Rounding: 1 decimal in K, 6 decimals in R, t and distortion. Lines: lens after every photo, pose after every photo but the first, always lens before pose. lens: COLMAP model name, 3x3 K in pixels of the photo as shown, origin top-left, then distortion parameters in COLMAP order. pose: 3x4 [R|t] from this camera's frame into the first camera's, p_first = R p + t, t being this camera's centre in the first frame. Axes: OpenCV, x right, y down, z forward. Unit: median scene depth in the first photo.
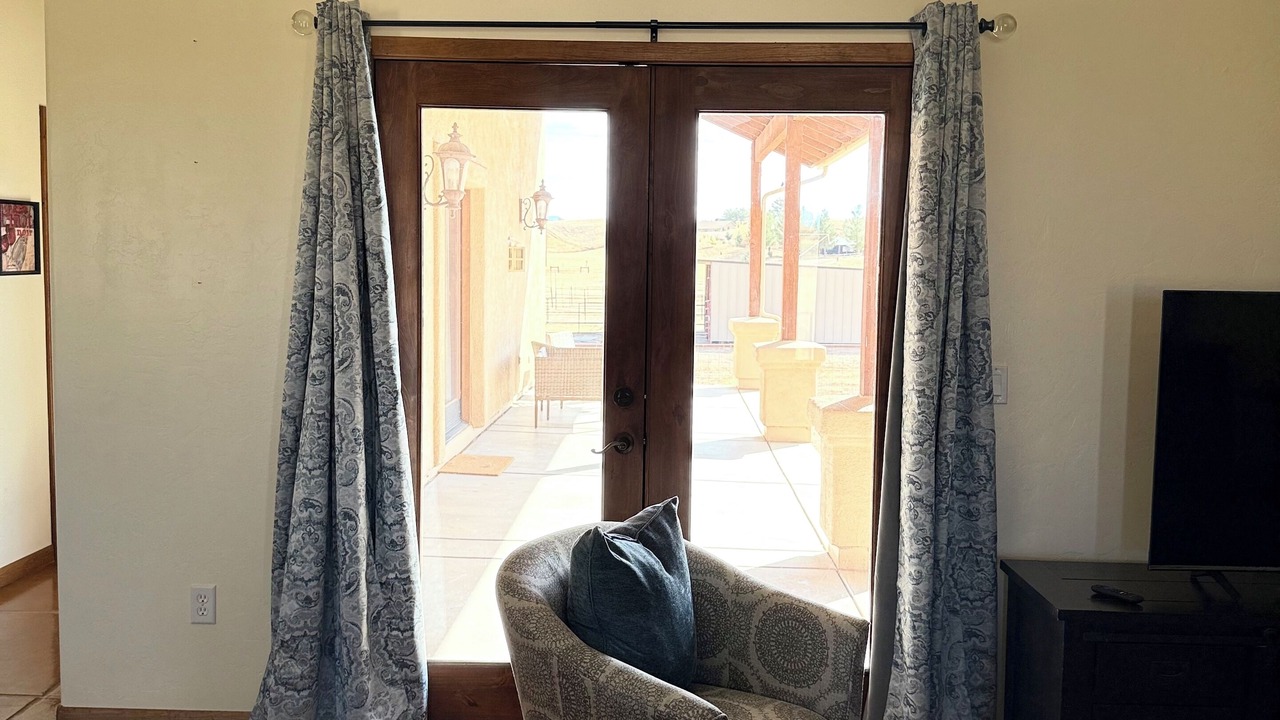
lens RADIAL K [[1158.9, 0, 640.7], [0, 1158.9, 354.8], [0, 0, 1]] dist [0.002001, 0.000000]
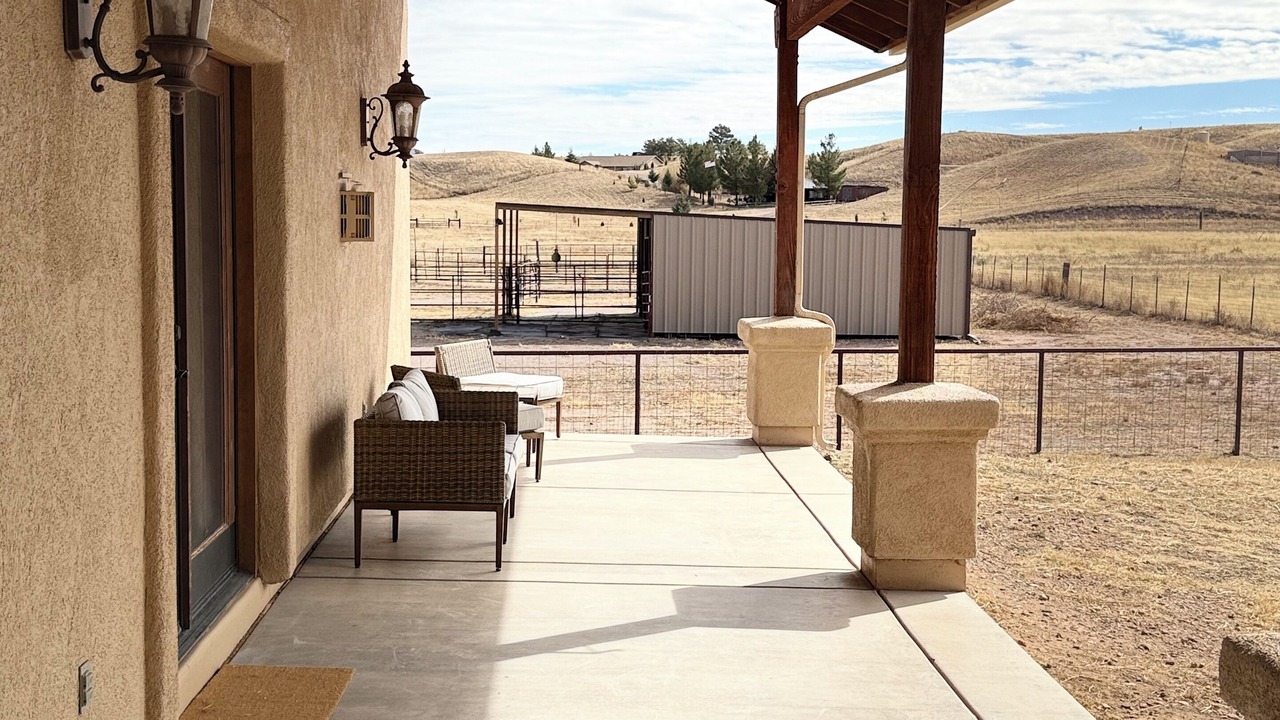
lens RADIAL K [[1562.6, 0, 641.2], [0, 1562.6, 356.7], [0, 0, 1]] dist [0.013990, 0.000000]
pose [[0.997365, -0.008147, 0.072088, -0.031909], [0.007234, 0.999890, 0.012913, -0.028447], [-0.072186, -0.012357, 0.997315, 0.301405]]
